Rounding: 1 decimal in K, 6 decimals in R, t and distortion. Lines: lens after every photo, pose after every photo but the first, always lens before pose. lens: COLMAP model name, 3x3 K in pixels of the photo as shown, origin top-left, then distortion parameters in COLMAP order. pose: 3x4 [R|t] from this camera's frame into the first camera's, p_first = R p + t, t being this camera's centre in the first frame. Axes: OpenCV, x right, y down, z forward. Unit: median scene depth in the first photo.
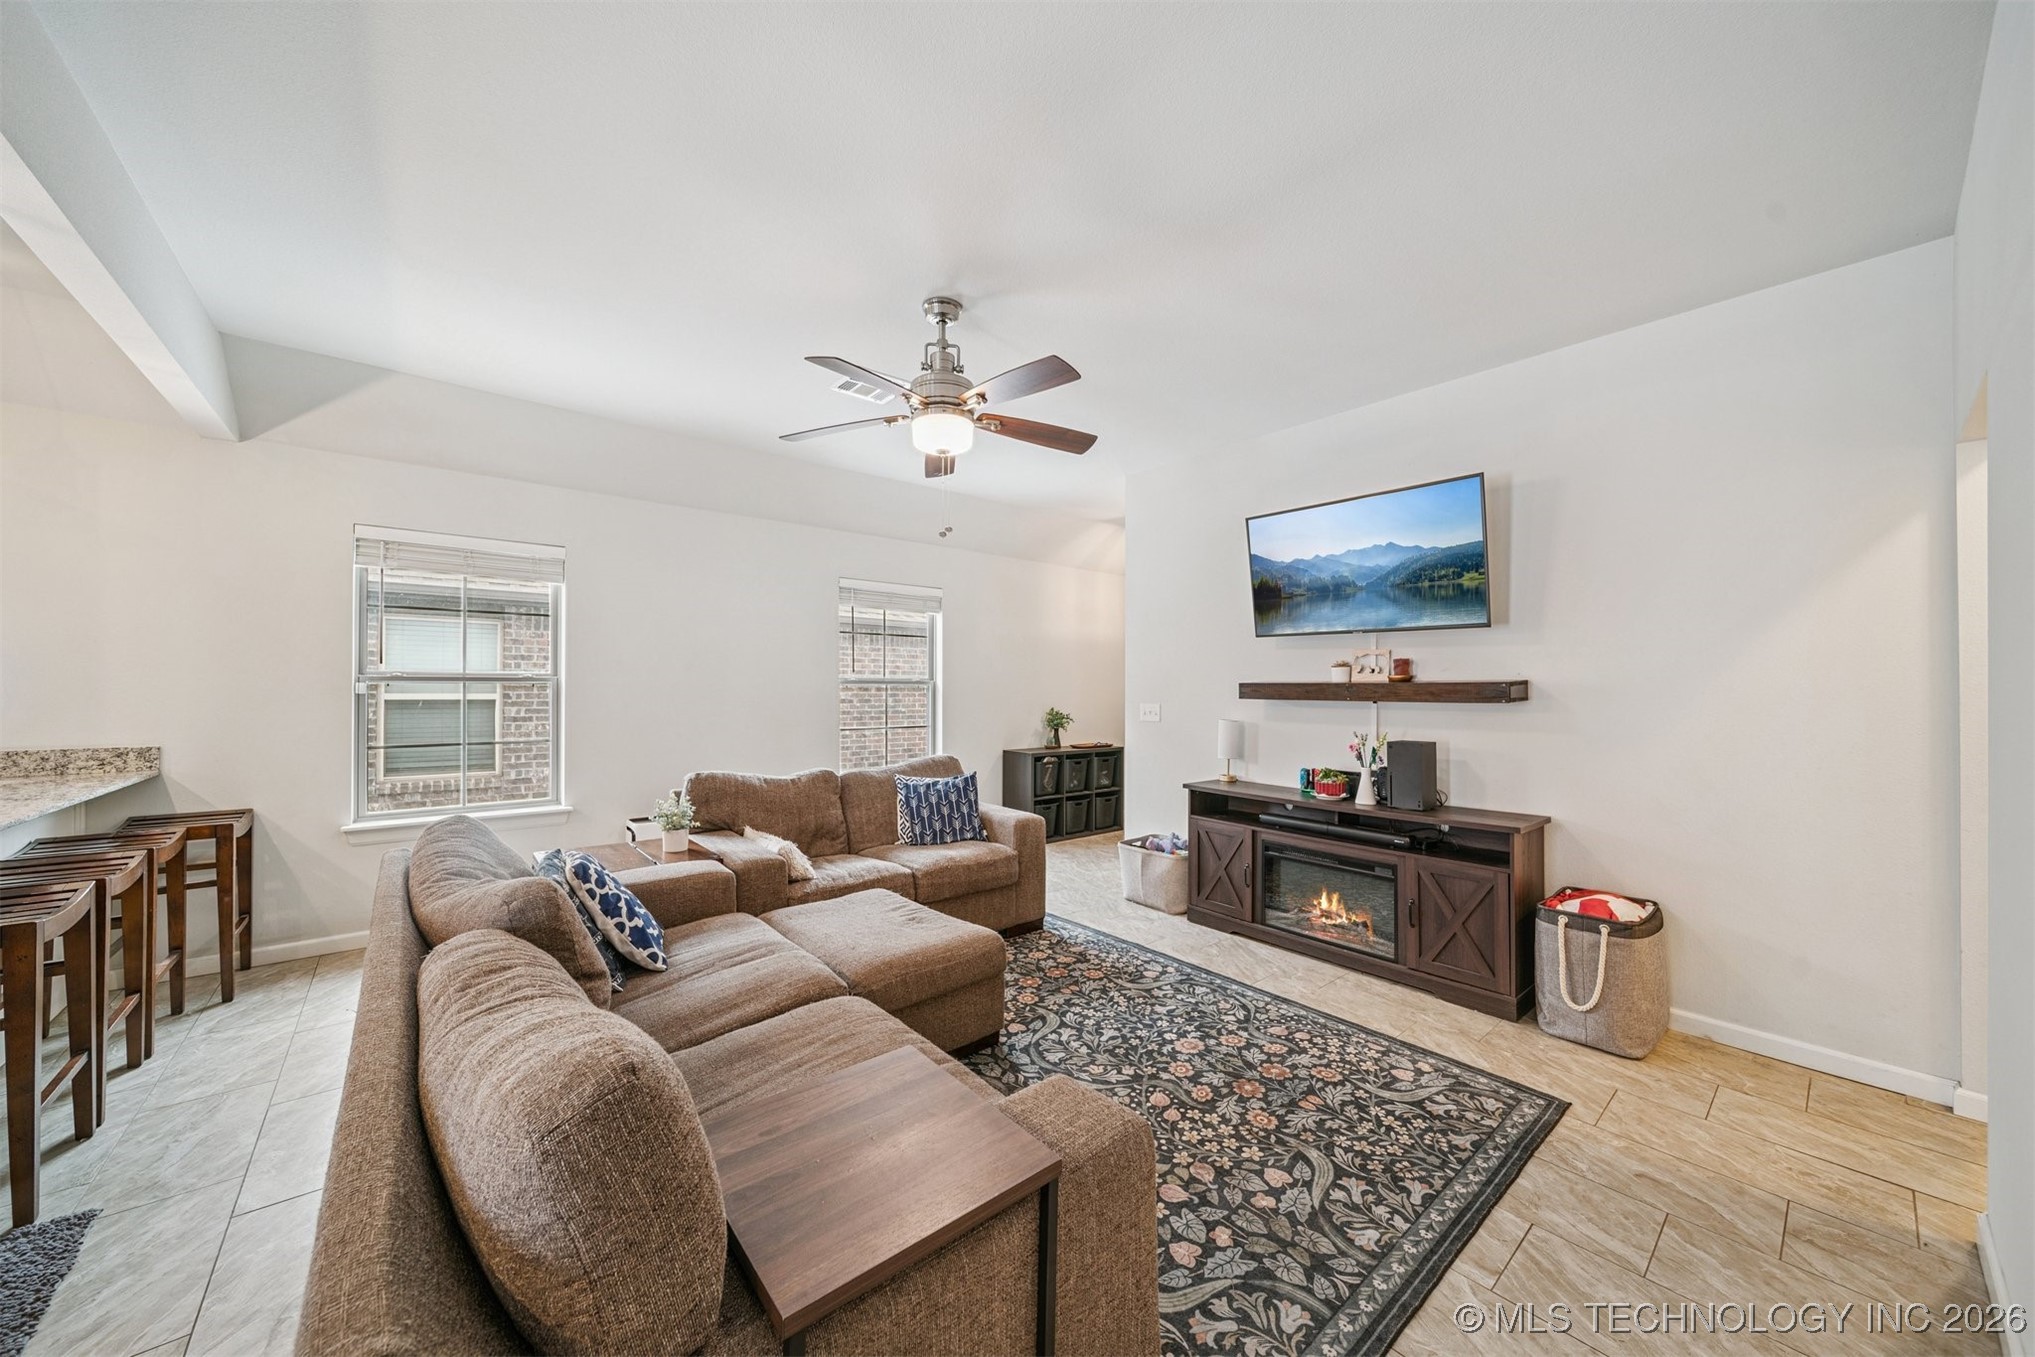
lens RADIAL K [[722.3, 0, 1022.0], [0, 722.3, 688.4], [0, 0, 1]] dist [-0.001207, -0.000882]
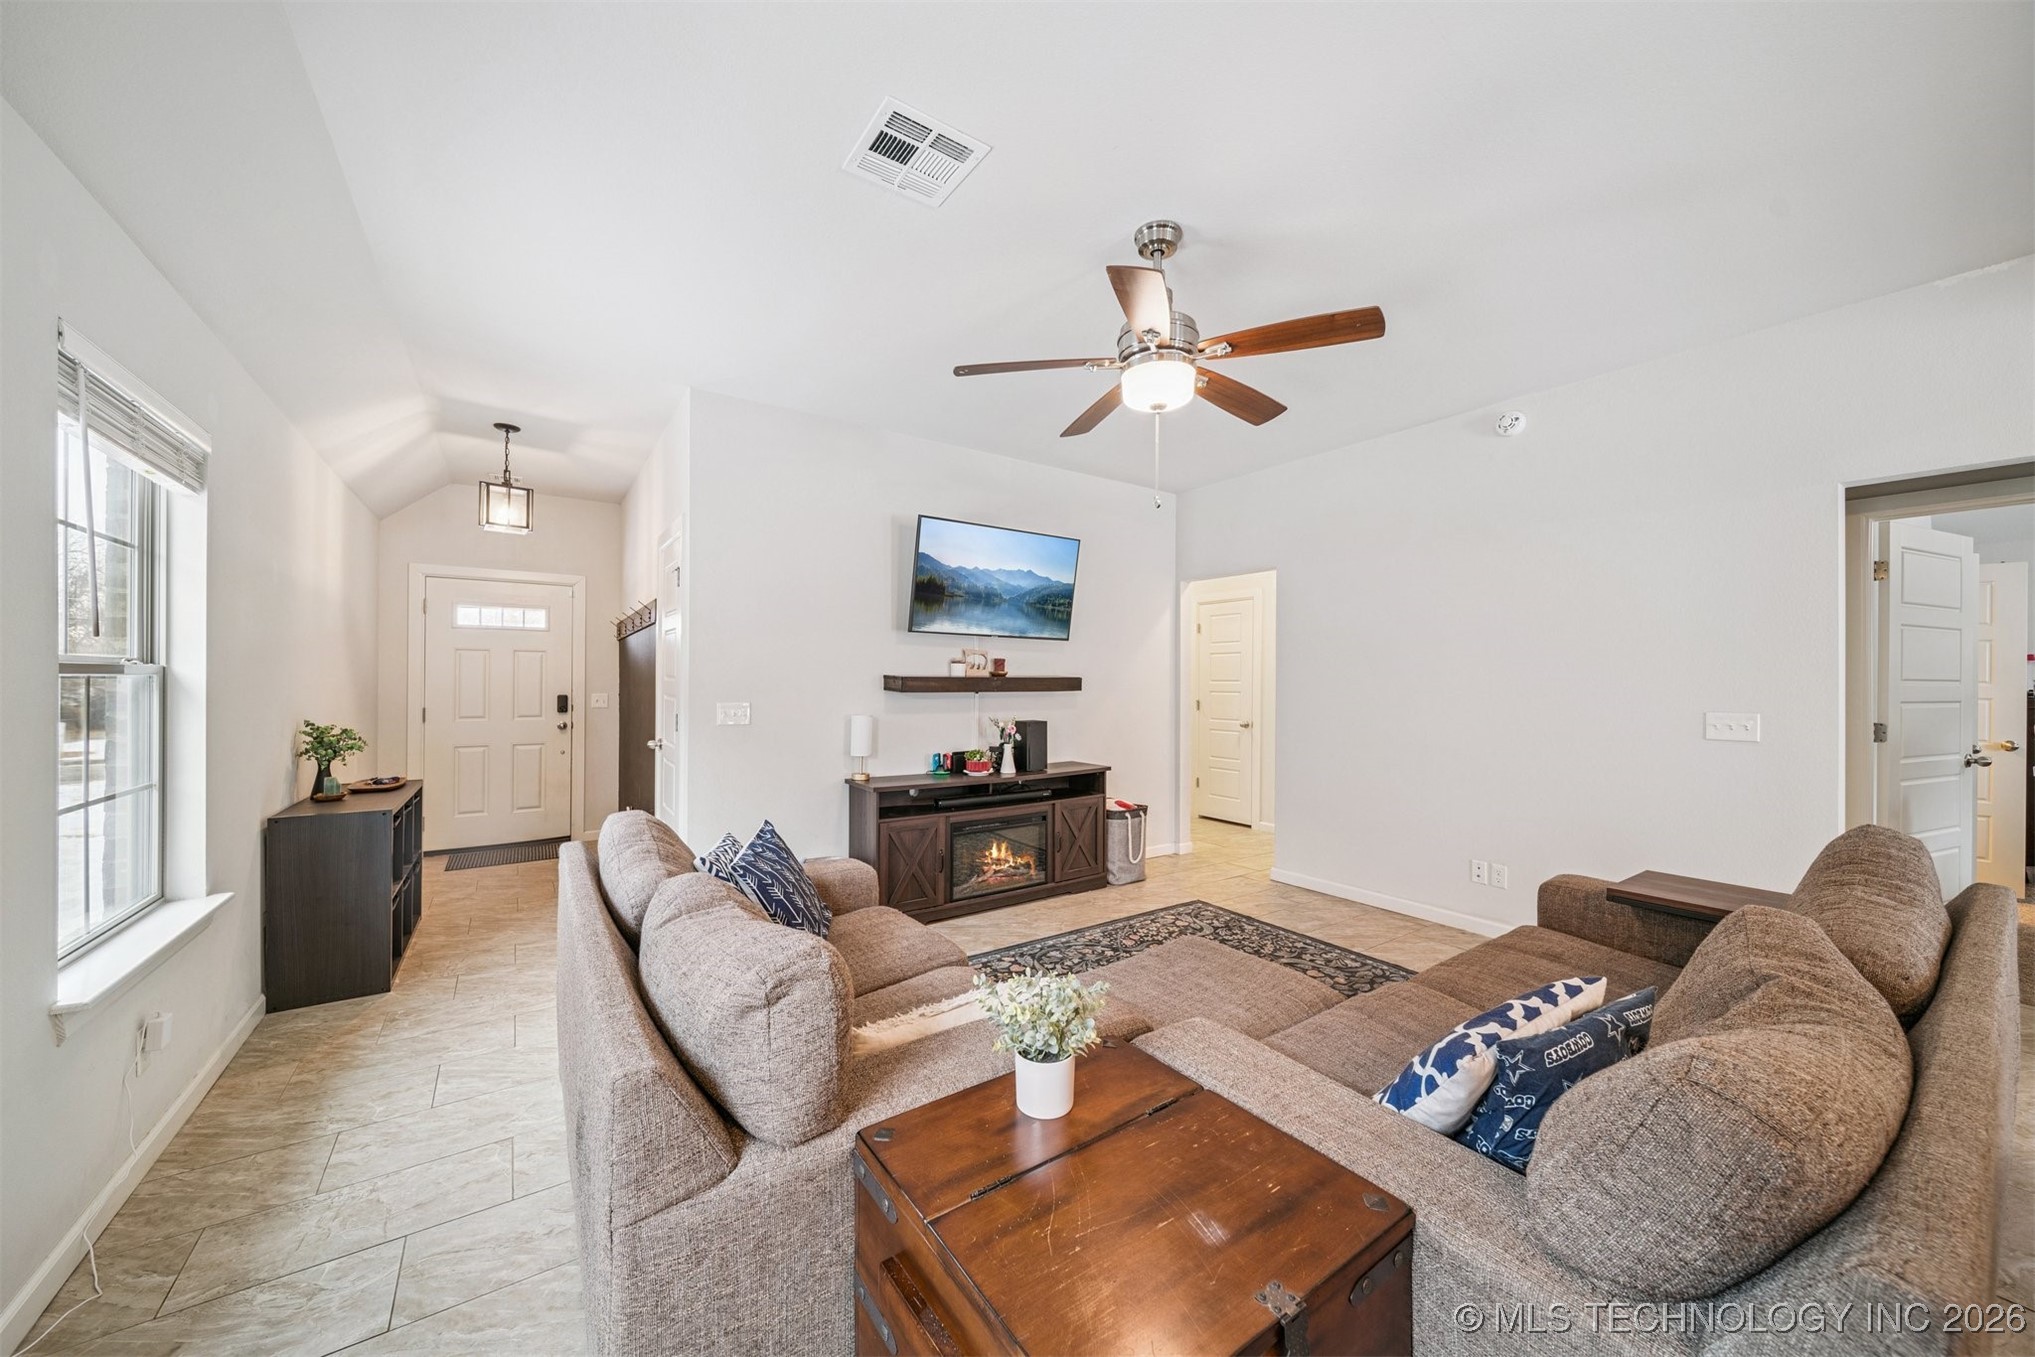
lens RADIAL K [[722.3, 0, 1014.5], [0, 722.3, 677.1], [0, 0, 1]] dist [-0.001207, -0.000882]
pose [[0.087451, 0.000096, 0.996169, -0.856196], [-0.001442, 0.999999, 0.000030, -0.007964], [-0.996168, -0.001439, 0.087451, 0.959554]]
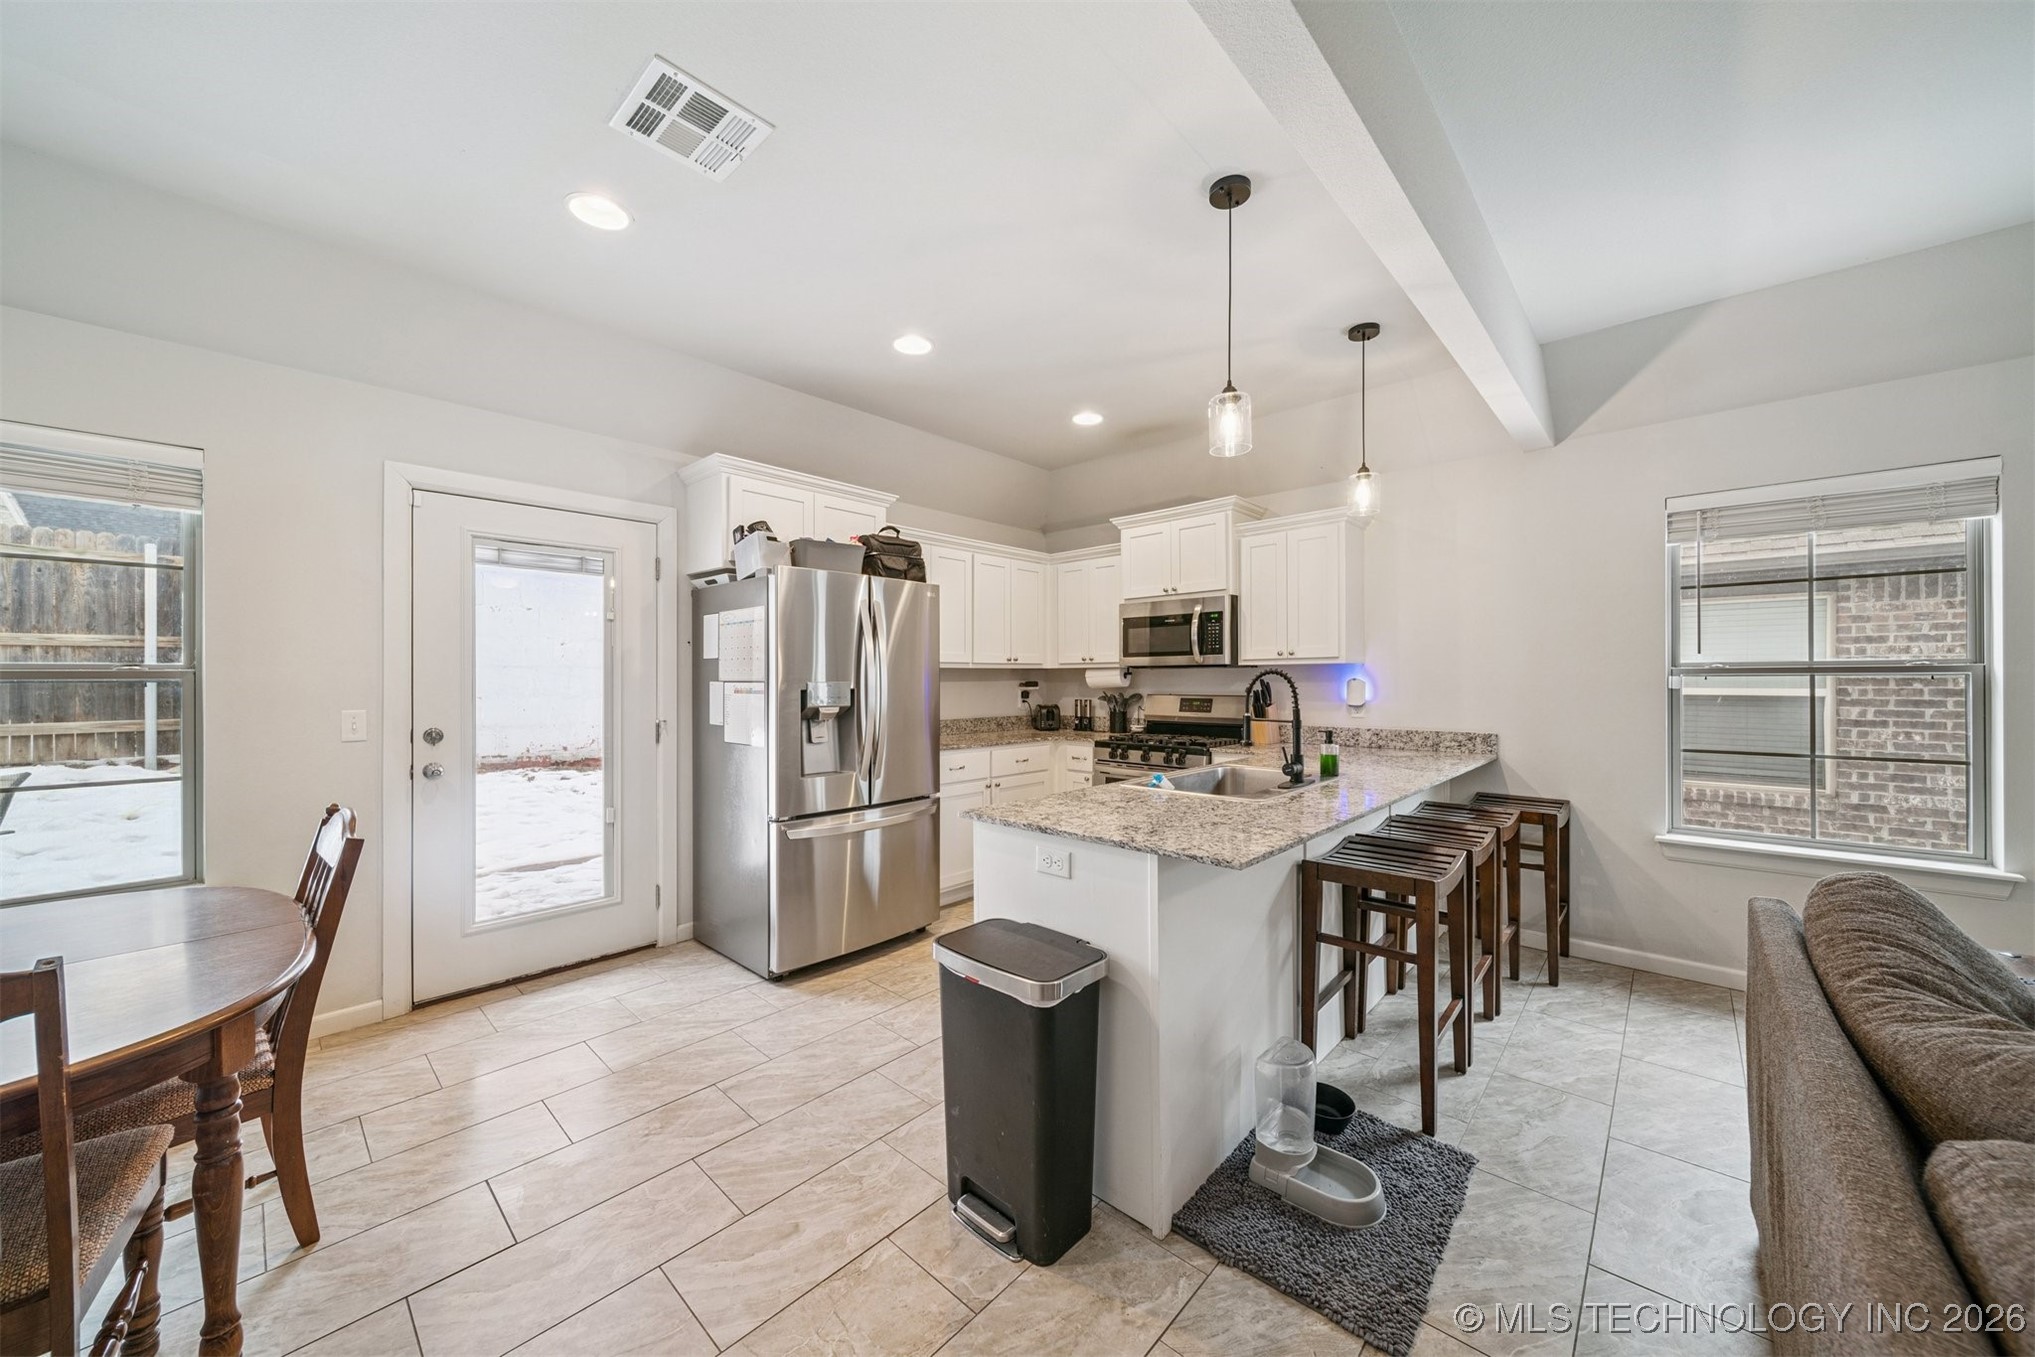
lens RADIAL K [[722.3, 0, 1015.3], [0, 722.3, 676.8], [0, 0, 1]] dist [-0.001207, -0.000882]
pose [[0.129815, -0.011055, -0.991477, -0.158383], [0.003710, 0.999936, -0.010664, -0.000868], [0.991531, -0.002294, 0.129848, 0.090898]]
